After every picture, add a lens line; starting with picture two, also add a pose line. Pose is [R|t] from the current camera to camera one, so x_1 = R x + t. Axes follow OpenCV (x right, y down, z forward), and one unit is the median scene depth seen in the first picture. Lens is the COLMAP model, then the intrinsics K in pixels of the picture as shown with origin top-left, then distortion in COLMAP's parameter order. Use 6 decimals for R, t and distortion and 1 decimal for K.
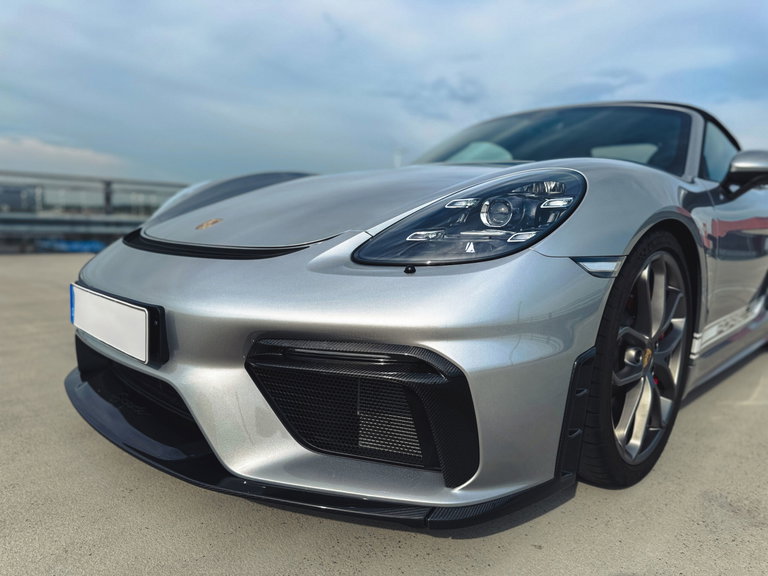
lens RADIAL K [[558.7, 0, 384.0], [0, 558.7, 288.0], [0, 0, 1]] dist [0.064933, -0.083123]
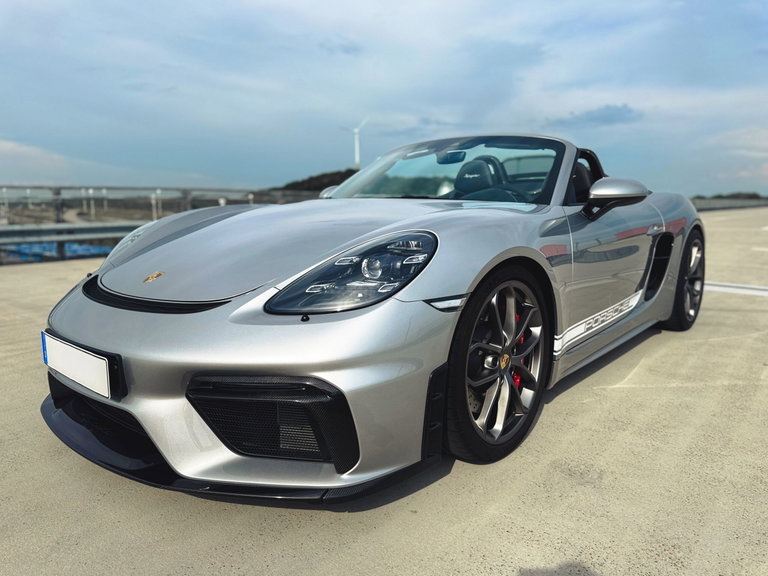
lens RADIAL K [[564.8, 0, 384.0], [0, 564.8, 288.0], [0, 0, 1]] dist [0.076978, -0.092113]
pose [[0.996792, -0.056429, 0.056751, 0.147386], [0.054741, 0.998023, 0.030872, -0.123595], [-0.058381, -0.027666, 0.997911, -0.346133]]
